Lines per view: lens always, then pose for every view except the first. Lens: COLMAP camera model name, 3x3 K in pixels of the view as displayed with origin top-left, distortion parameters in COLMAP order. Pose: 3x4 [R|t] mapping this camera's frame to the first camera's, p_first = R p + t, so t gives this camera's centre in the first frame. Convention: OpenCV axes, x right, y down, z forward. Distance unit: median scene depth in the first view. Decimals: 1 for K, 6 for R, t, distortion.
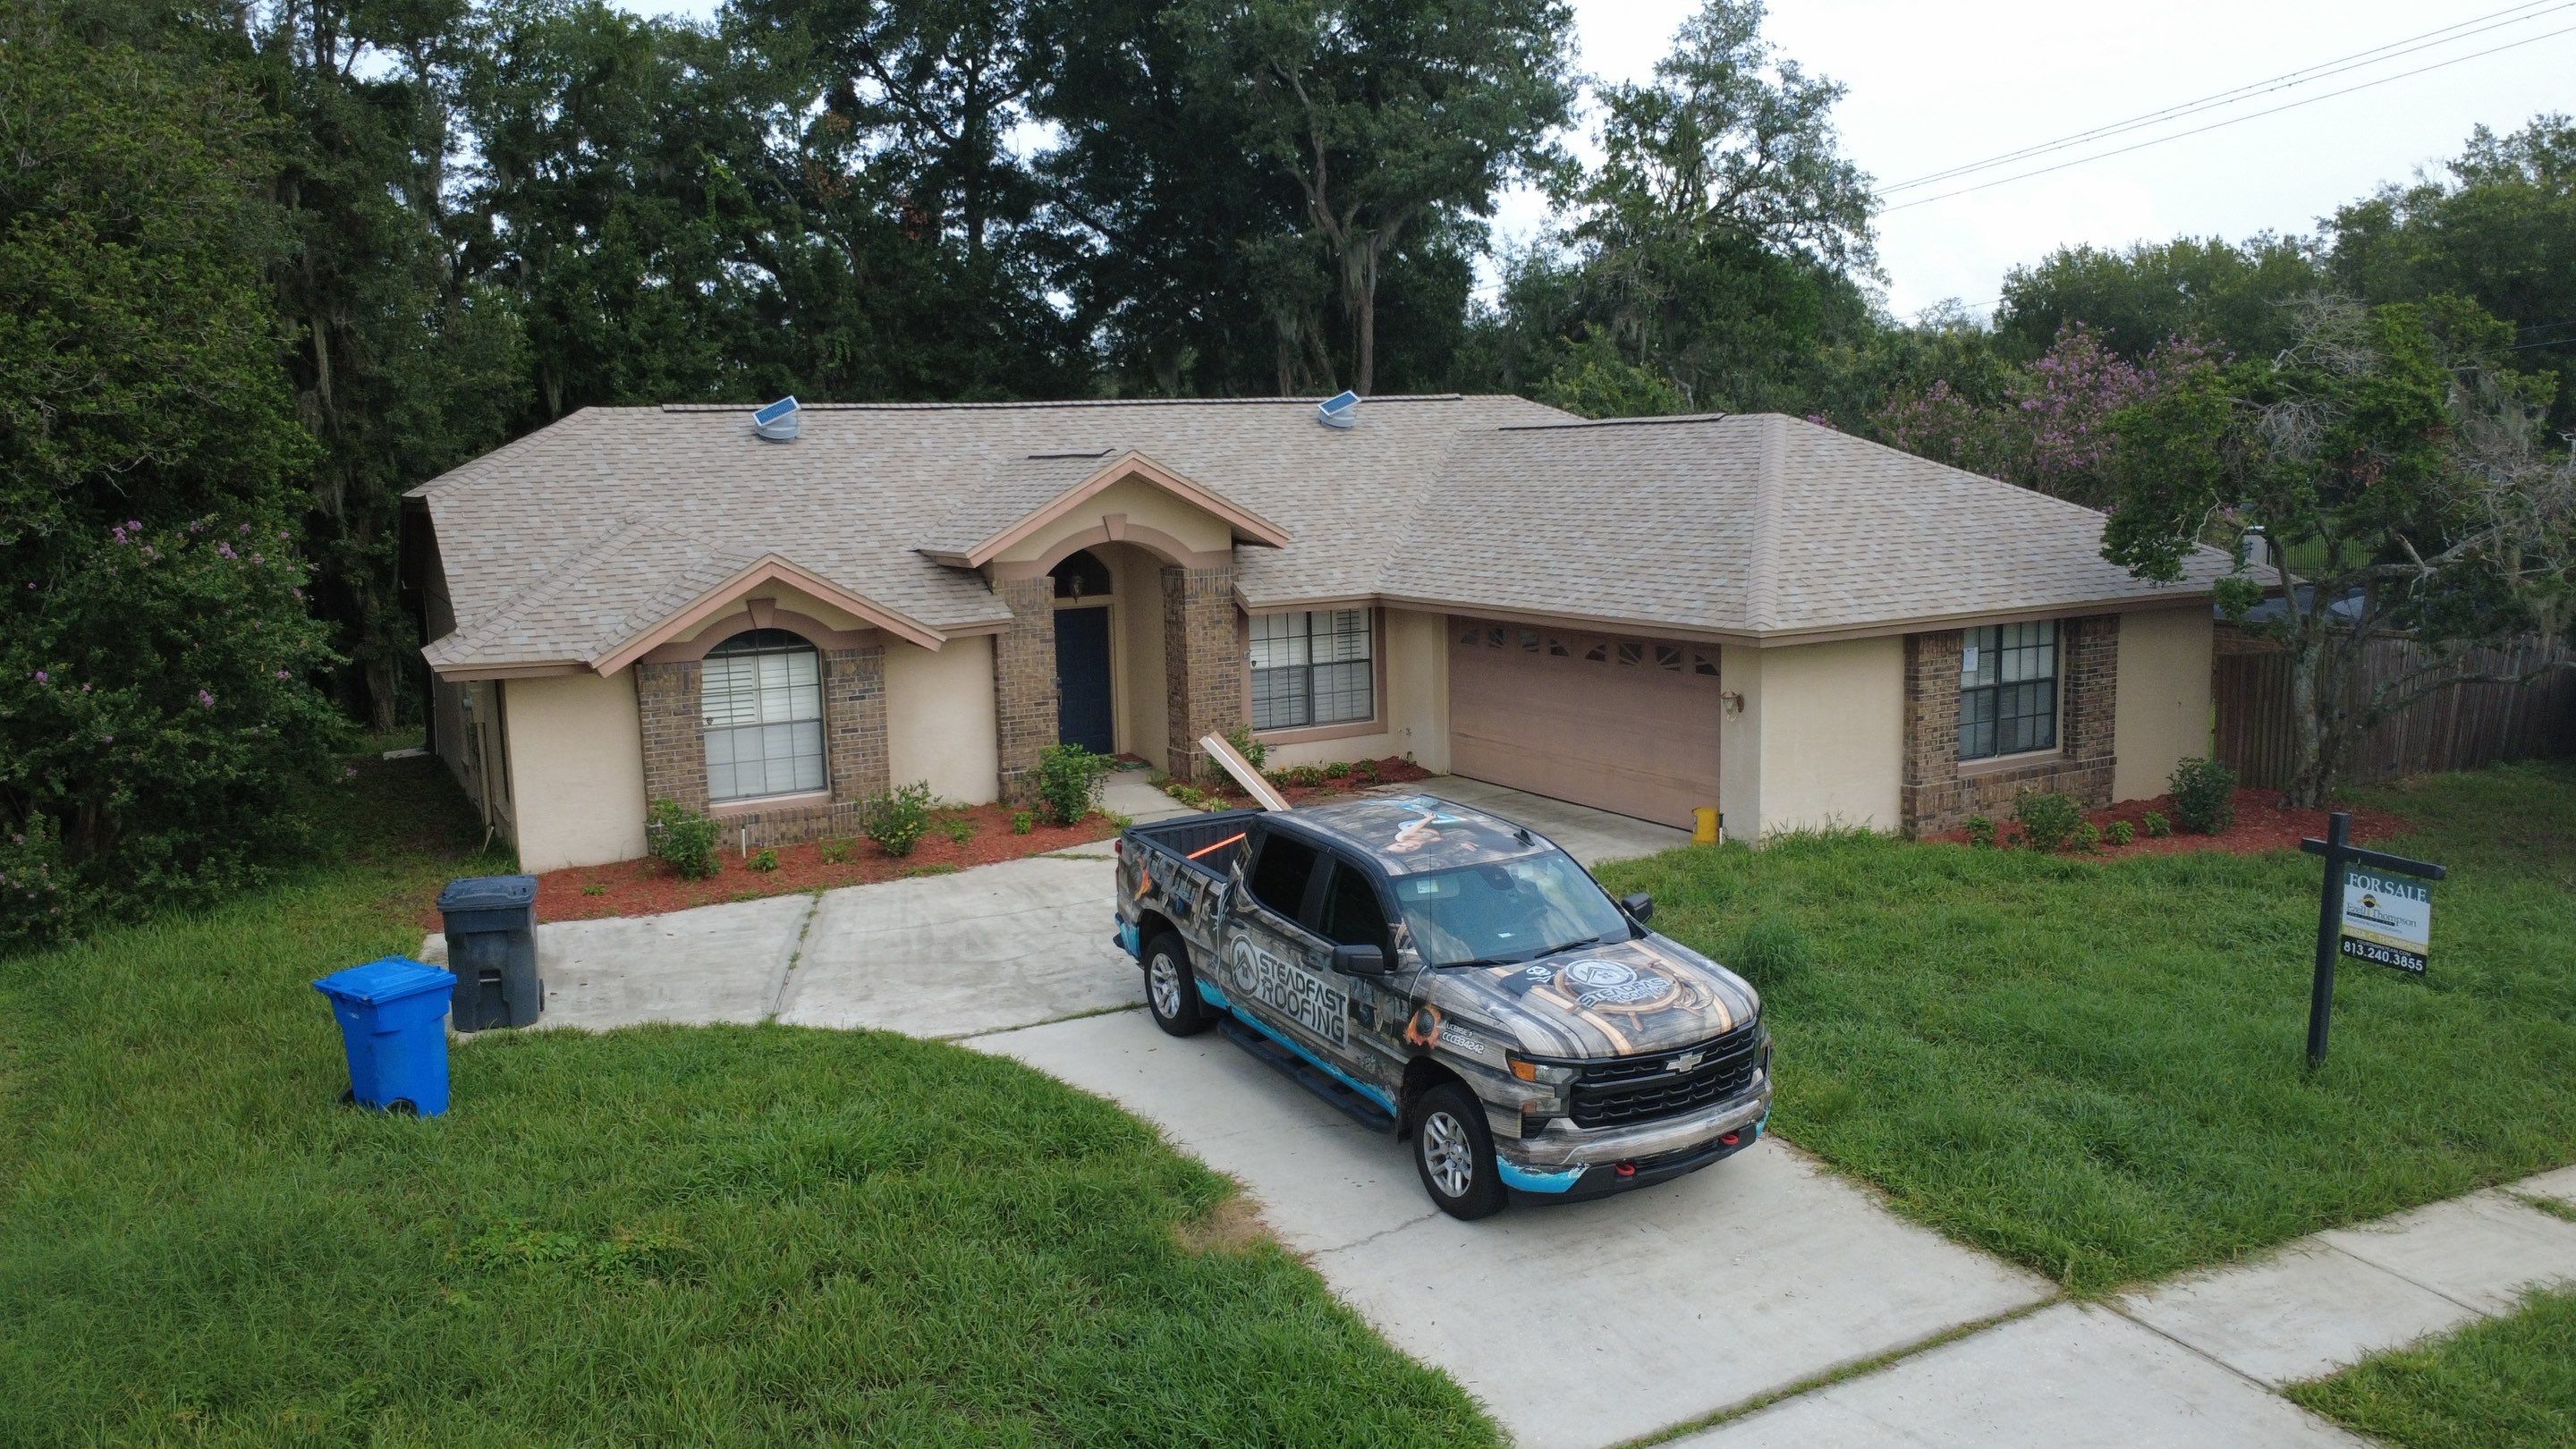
lens RADIAL K [[1874.1, 0, 1280.7], [0, 1874.1, 733.7], [0, 0, 1]] dist [-0.002883, 0.002473]
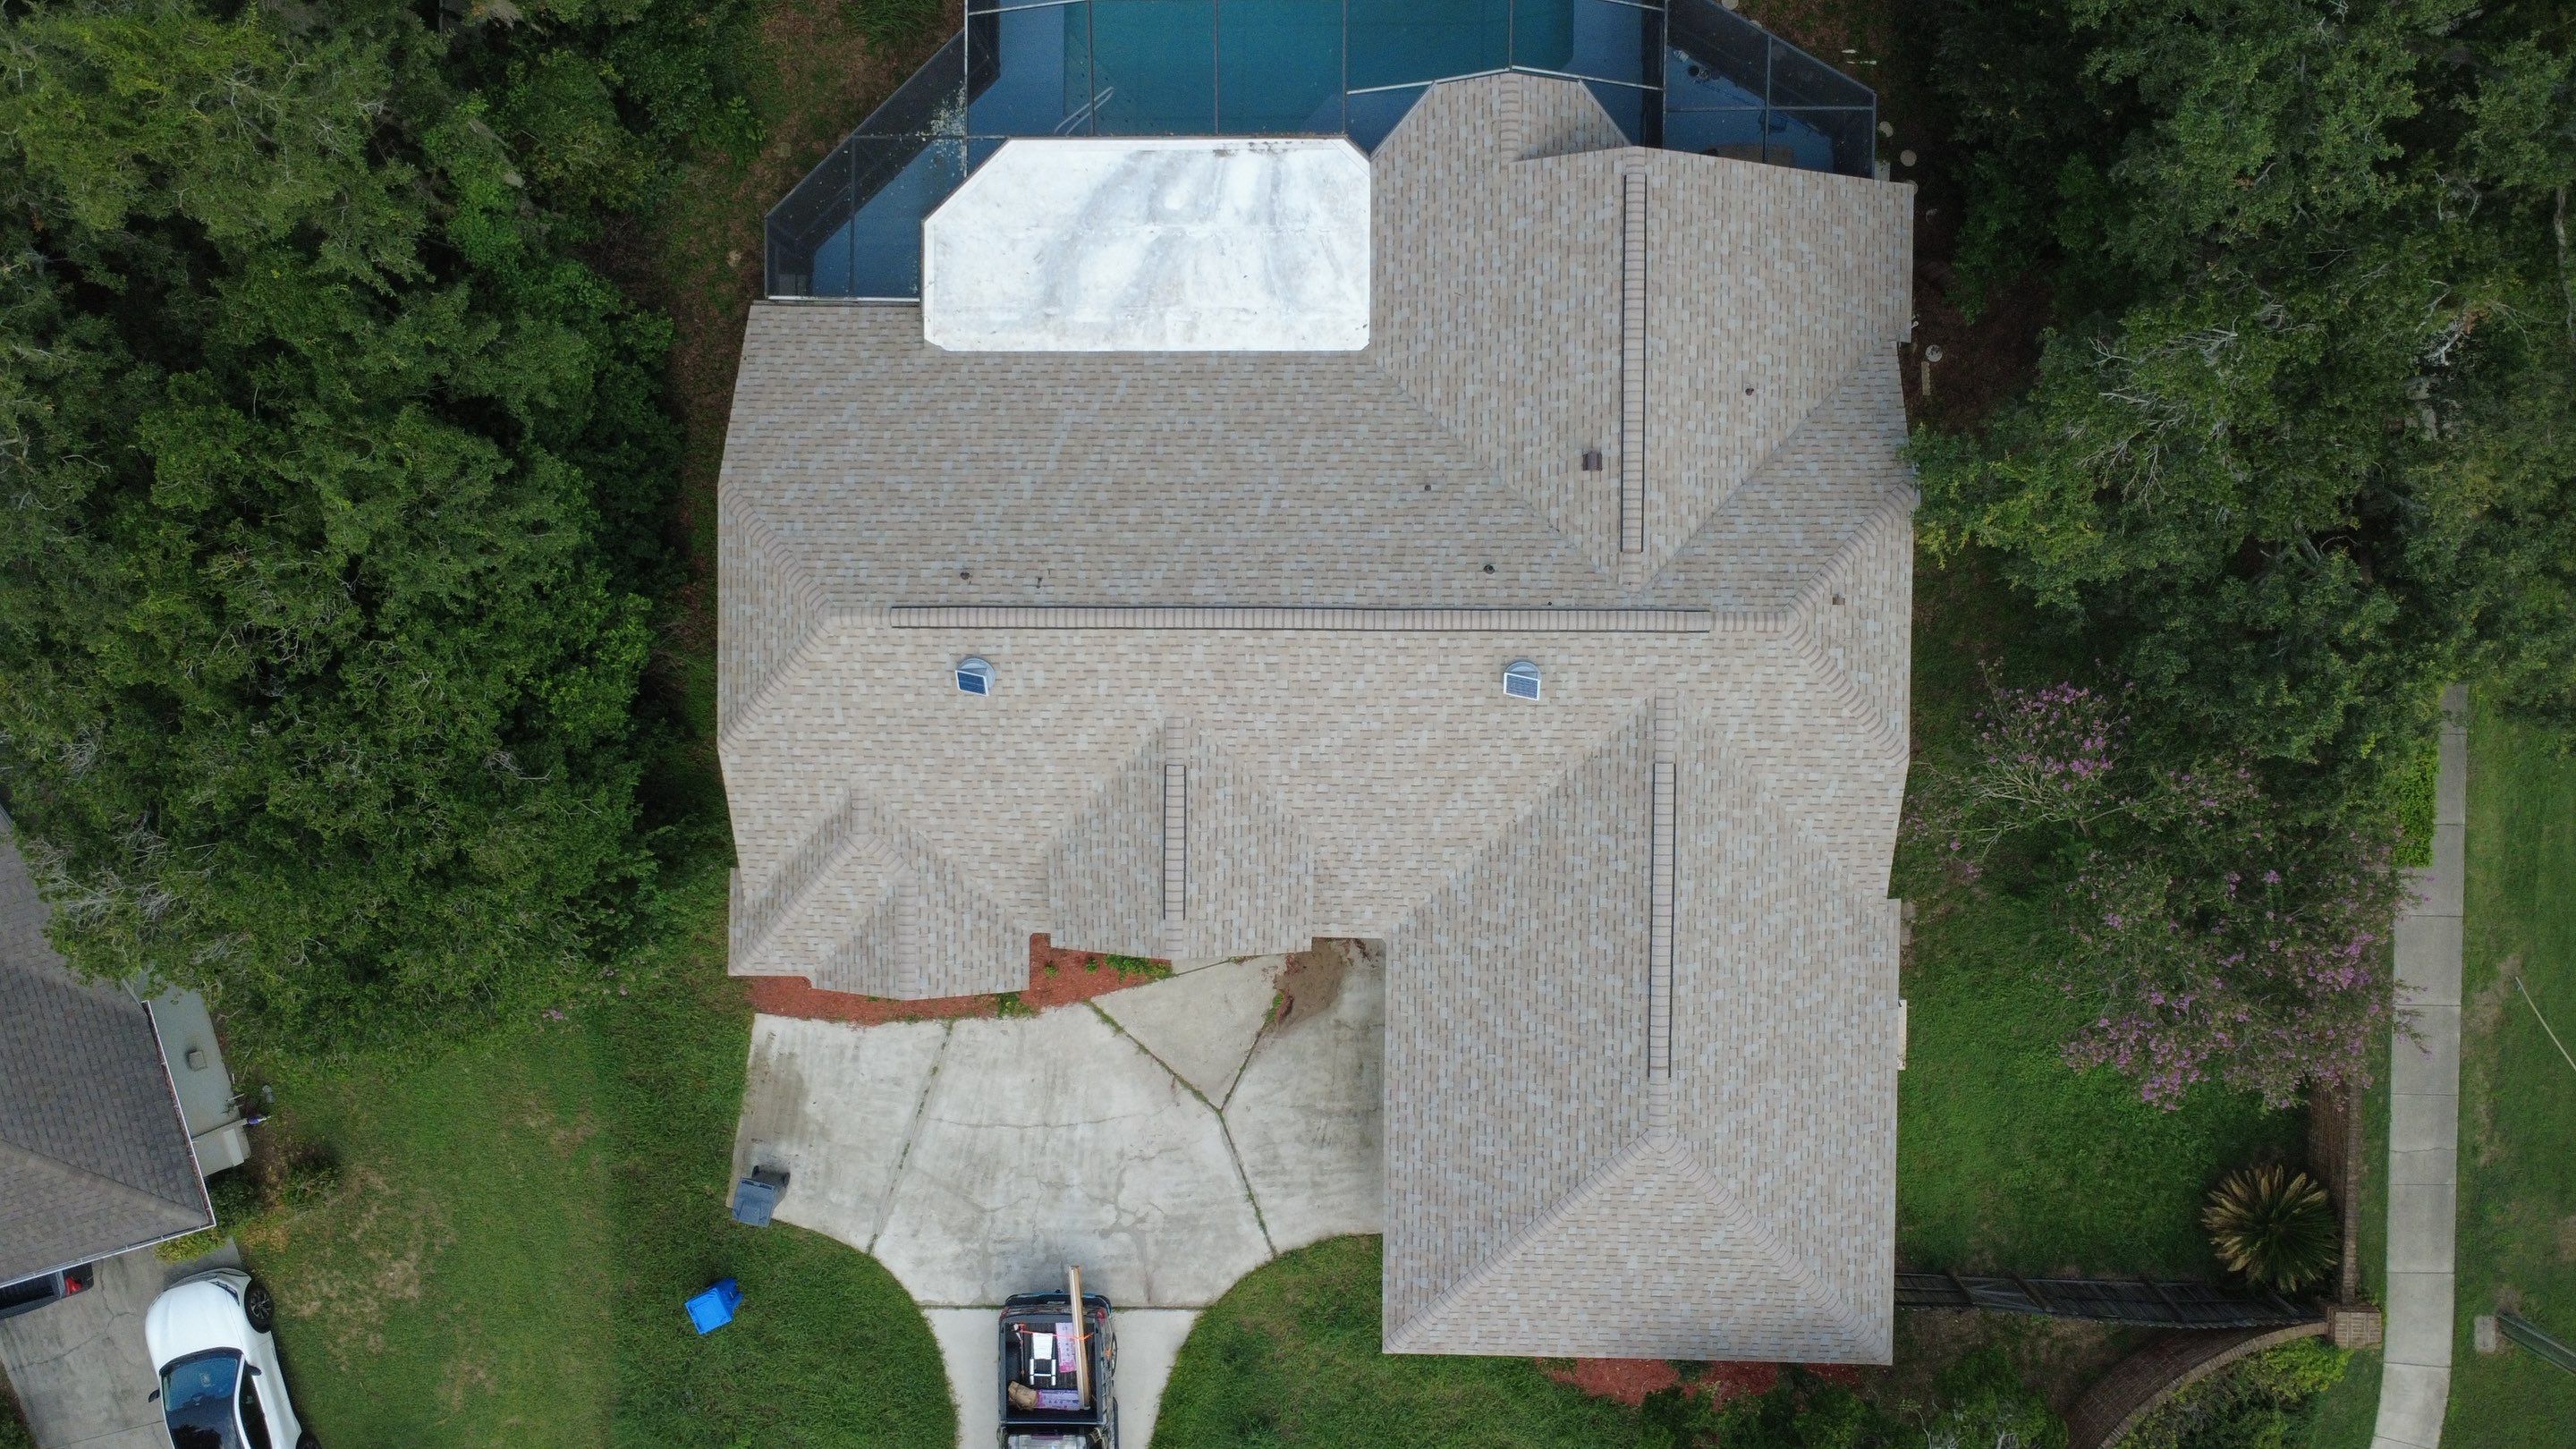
lens RADIAL K [[1874.1, 0, 1284.6], [0, 1874.1, 720.9], [0, 0, 1]] dist [-0.002883, 0.002473]
pose [[0.875208, 0.483724, 0.004666, -0.140895], [-0.054201, 0.088472, 0.994603, -2.164766], [0.480700, -0.870738, 0.103649, 1.504761]]
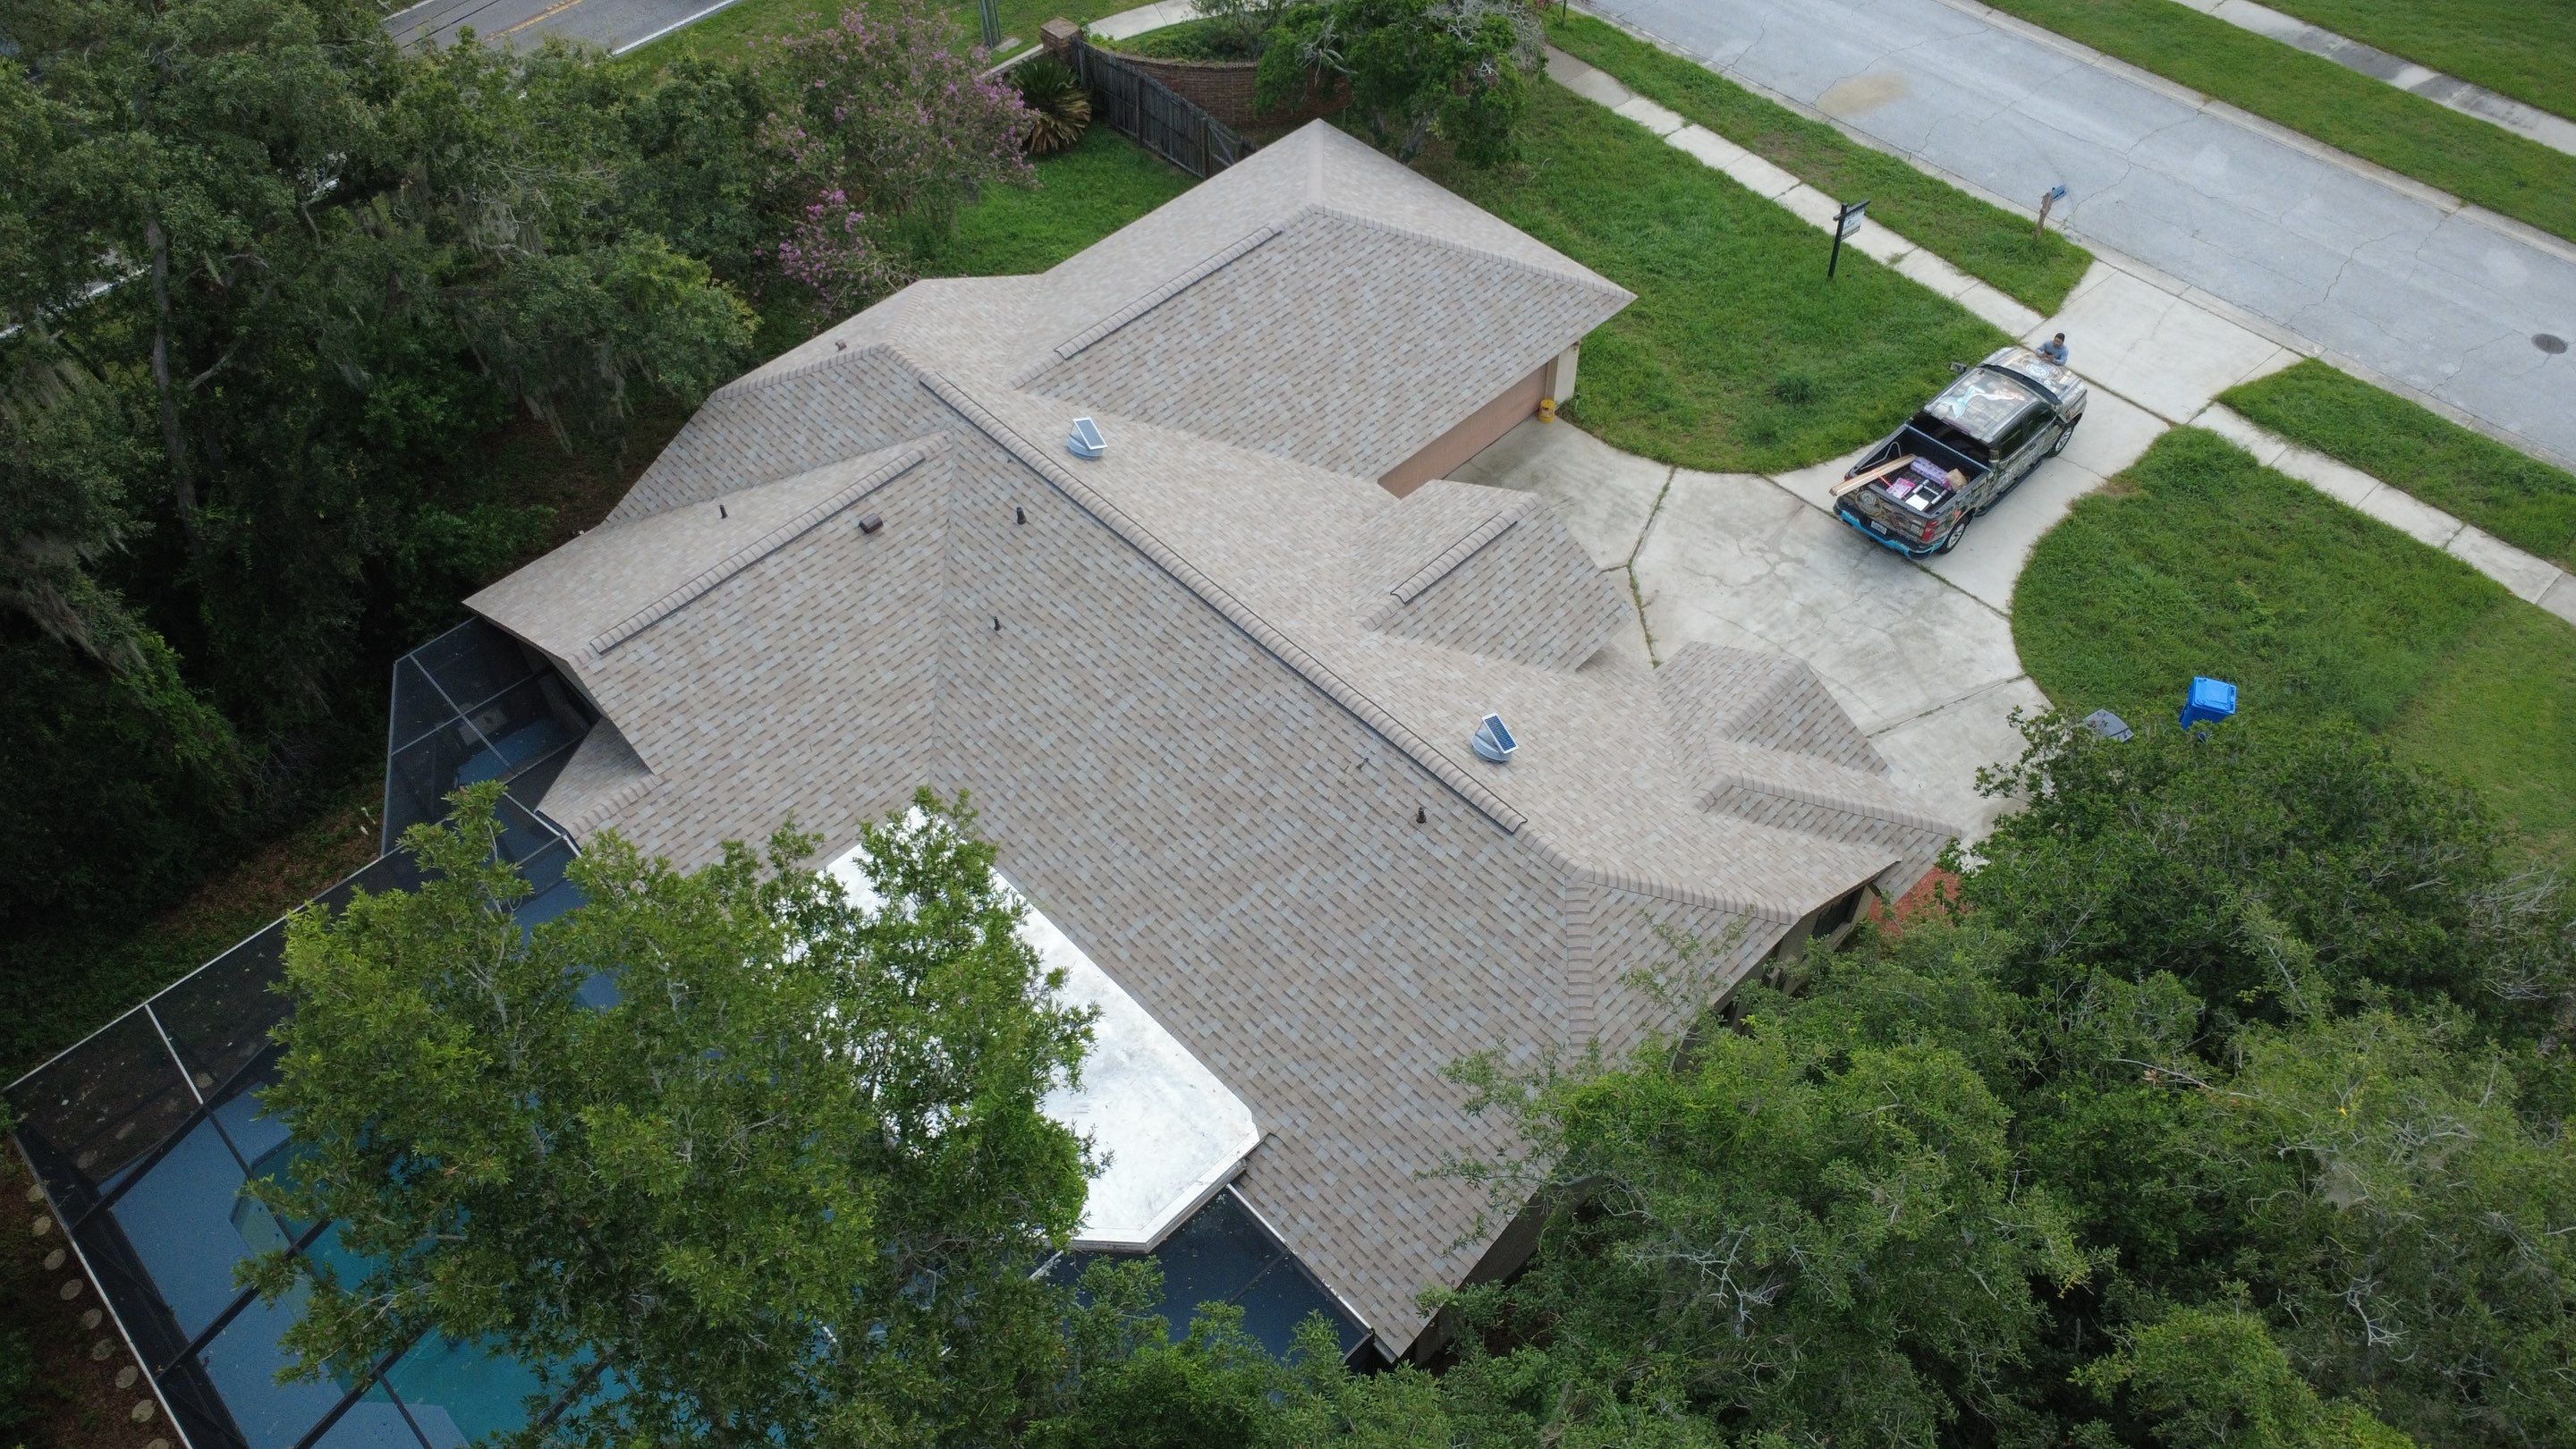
lens RADIAL K [[1874.1, 0, 1282.1], [0, 1874.1, 719.8], [0, 0, 1]] dist [-0.002883, 0.002473]
pose [[-0.261899, -0.719742, 0.642947, -1.413097], [0.175738, 0.619497, 0.765075, -1.556008], [-0.948960, 0.313362, -0.035760, 1.815619]]
